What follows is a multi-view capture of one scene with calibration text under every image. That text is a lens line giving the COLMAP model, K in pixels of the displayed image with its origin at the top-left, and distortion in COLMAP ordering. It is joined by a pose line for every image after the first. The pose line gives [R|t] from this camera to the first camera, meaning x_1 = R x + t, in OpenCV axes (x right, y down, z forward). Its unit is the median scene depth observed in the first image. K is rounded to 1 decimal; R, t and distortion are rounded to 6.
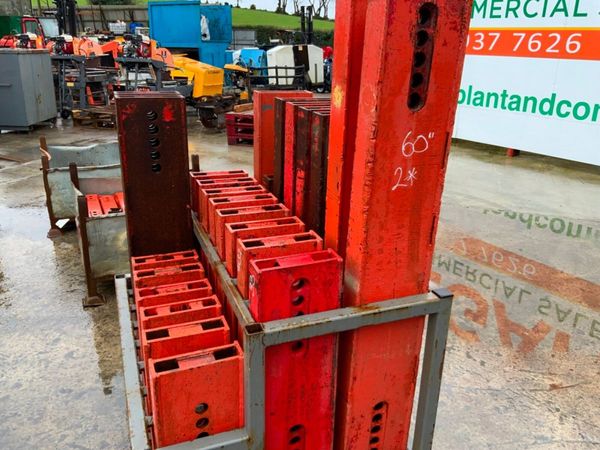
lens RADIAL K [[510.1, 0, 300.0], [0, 510.1, 225.0], [0, 0, 1]] dist [0.084730, -0.185347]
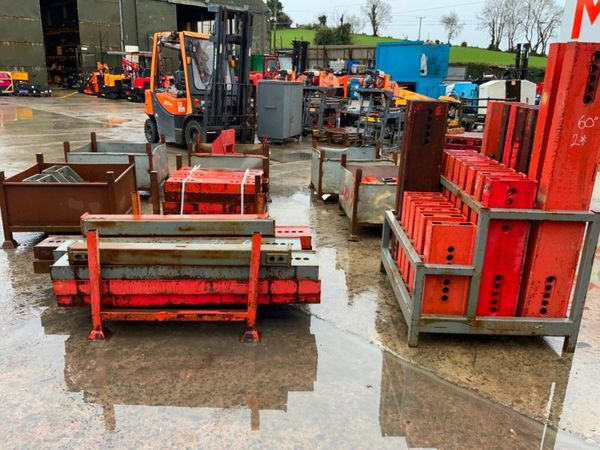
lens RADIAL K [[496.3, 0, 300.0], [0, 496.3, 225.0], [0, 0, 1]] dist [0.092669, -0.171376]
pose [[0.927478, 0.112376, -0.356590, -0.007787], [-0.132488, 0.990655, -0.032400, 0.060384], [0.349616, 0.077294, 0.933699, -0.155286]]
